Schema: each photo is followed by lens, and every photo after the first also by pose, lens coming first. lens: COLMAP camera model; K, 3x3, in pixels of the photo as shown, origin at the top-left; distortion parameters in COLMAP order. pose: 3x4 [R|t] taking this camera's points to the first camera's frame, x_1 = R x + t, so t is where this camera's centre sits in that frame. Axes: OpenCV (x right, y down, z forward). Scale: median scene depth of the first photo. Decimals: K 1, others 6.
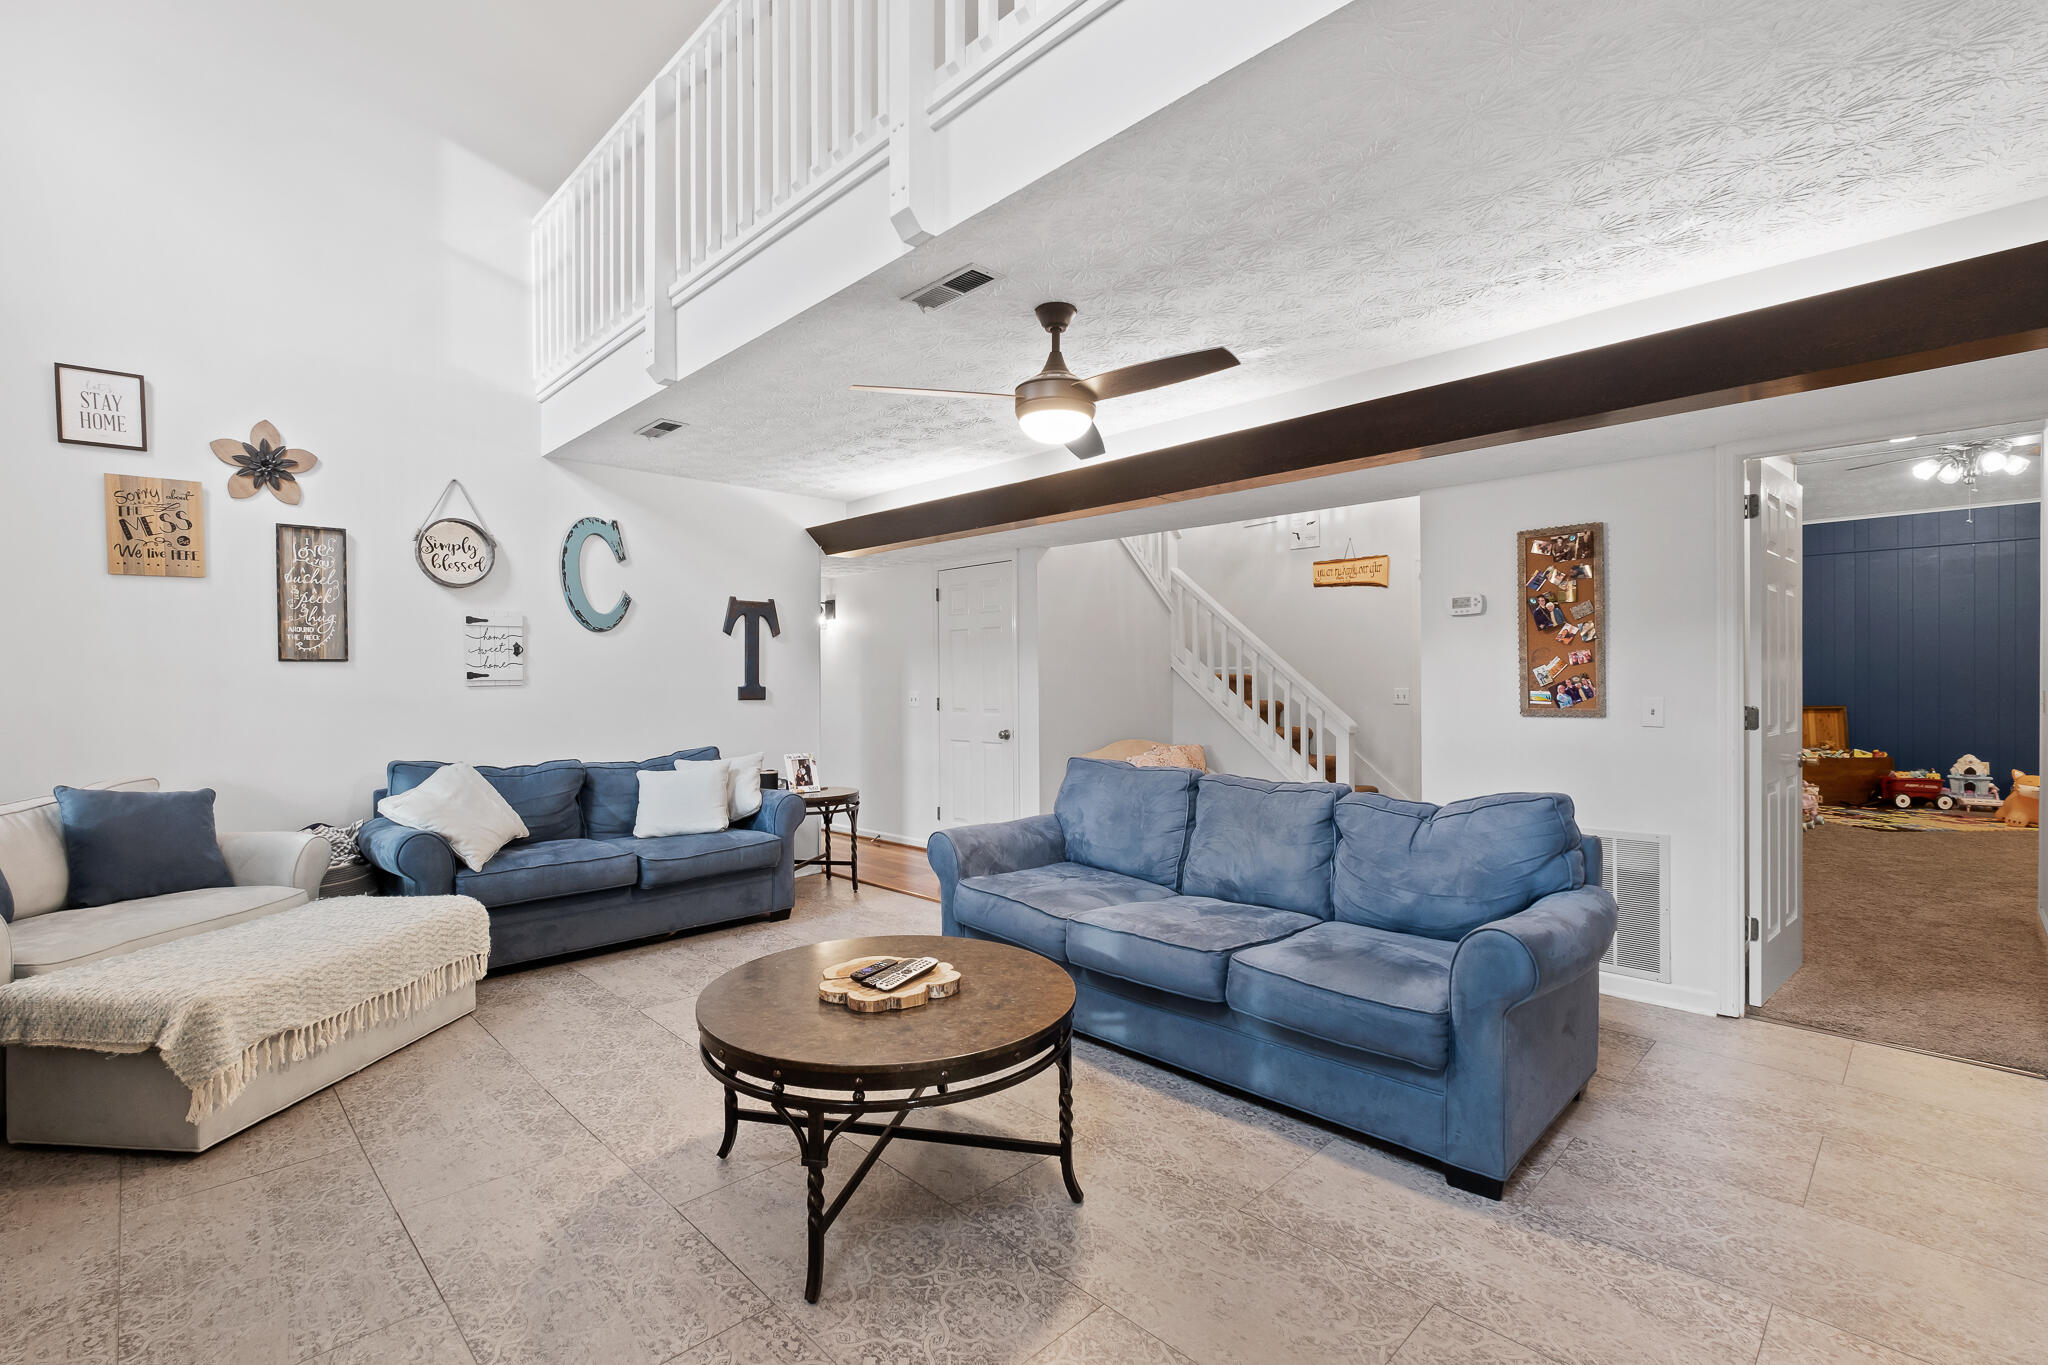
lens RADIAL K [[907.9, 0, 1028.8], [0, 907.9, 680.0], [0, 0, 1]] dist [-0.005407, 0.001017]
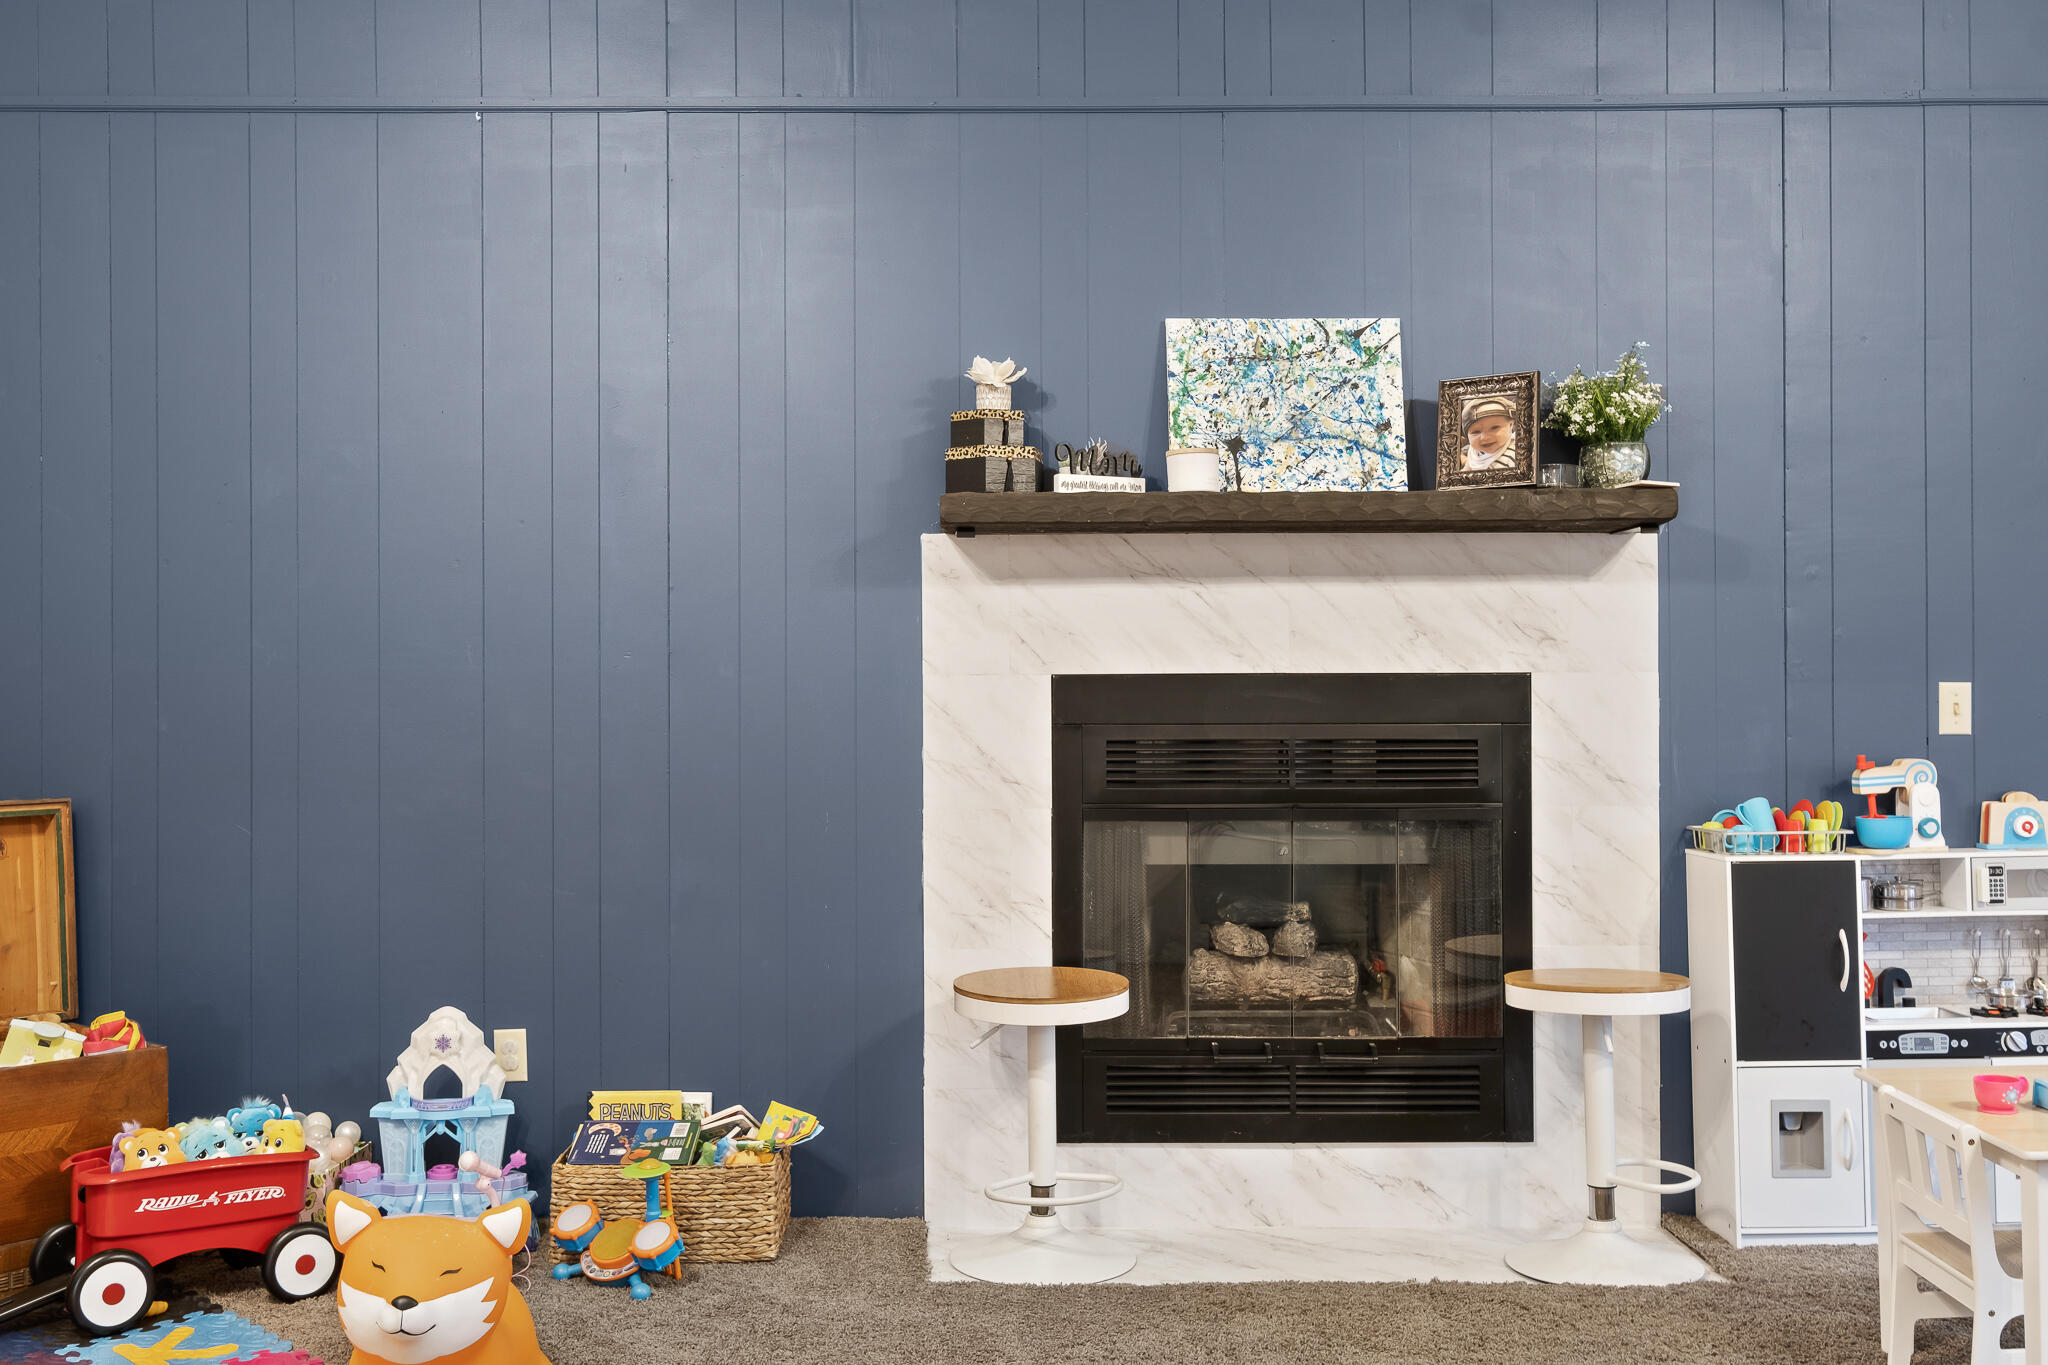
lens RADIAL K [[1977.3, 0, 1019.7], [0, 1977.3, 675.9], [0, 0, 1]] dist [0.020345, 0.000000]
pose [[0.705834, -0.002730, 0.708372, 0.674095], [0.003504, 0.999994, 0.000361, -0.002245], [-0.708368, 0.002227, 0.705839, 0.461205]]
